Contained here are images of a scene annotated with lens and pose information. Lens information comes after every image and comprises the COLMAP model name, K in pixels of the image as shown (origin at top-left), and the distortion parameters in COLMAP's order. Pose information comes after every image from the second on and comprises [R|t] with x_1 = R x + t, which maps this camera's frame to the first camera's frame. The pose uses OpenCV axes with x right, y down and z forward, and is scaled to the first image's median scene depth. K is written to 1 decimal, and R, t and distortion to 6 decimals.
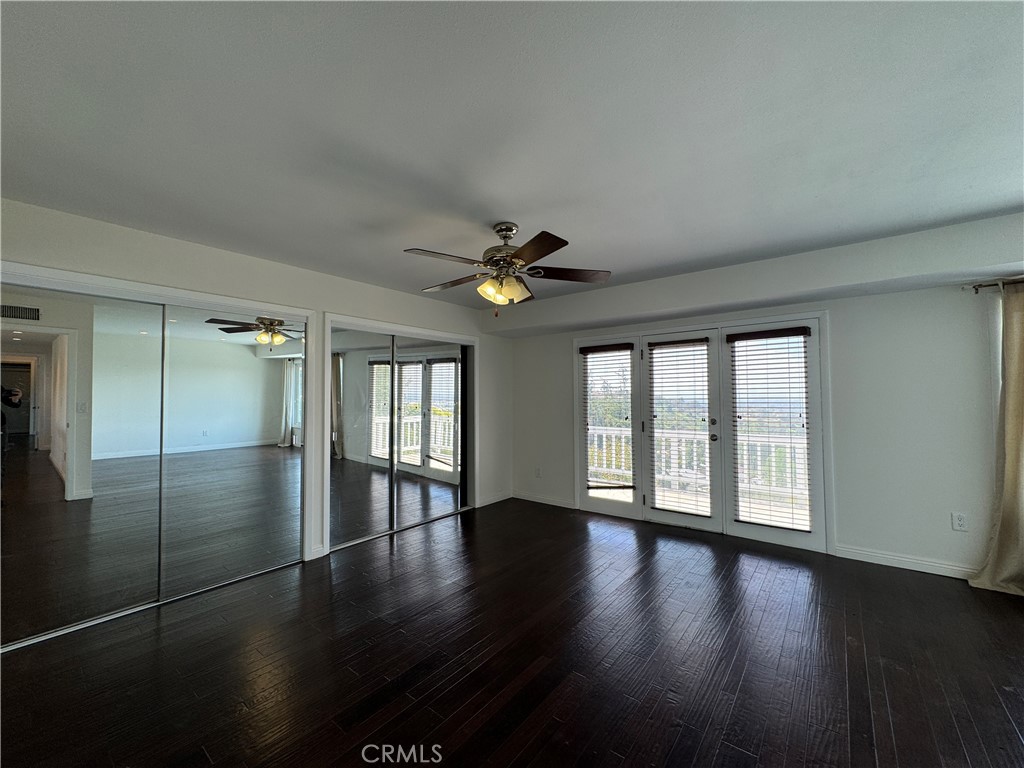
lens RADIAL K [[408.4, 0, 512.0], [0, 408.4, 384.0], [0, 0, 1]] dist [-0.001287, 0.000036]
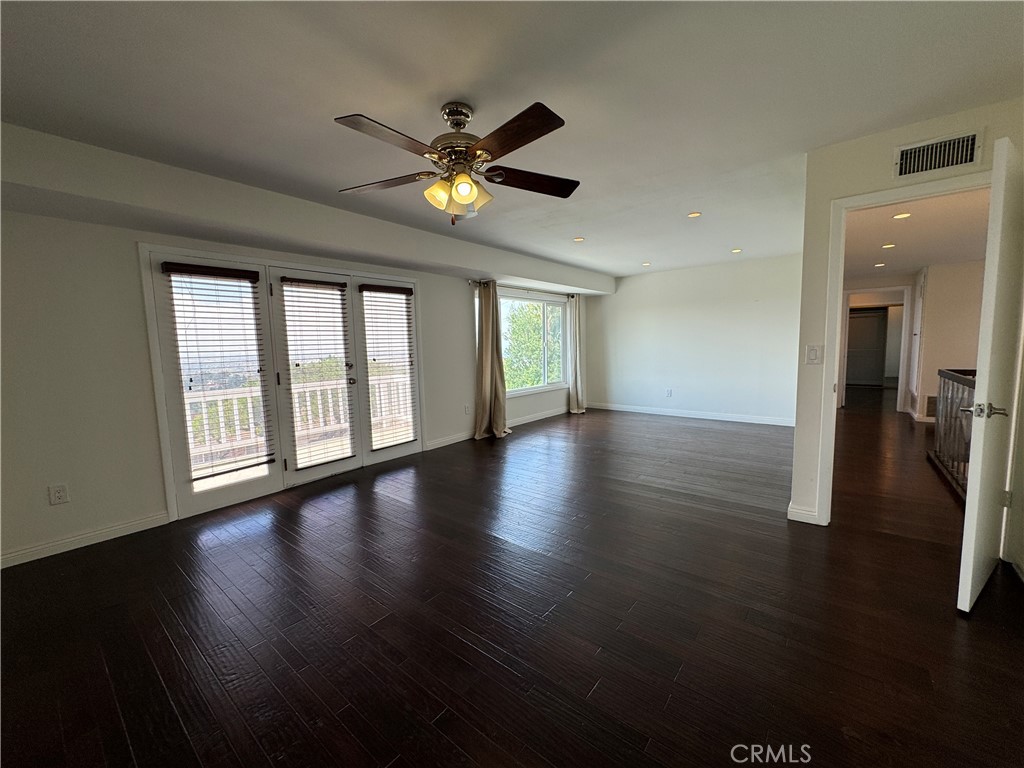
lens RADIAL K [[408.4, 0, 512.0], [0, 408.4, 384.0], [0, 0, 1]] dist [-0.001287, 0.000036]
pose [[0.011808, -0.086828, 0.996153, -0.543186], [-0.004716, 0.996207, 0.086889, 0.045255], [-0.999919, -0.005723, 0.011353, 0.571784]]
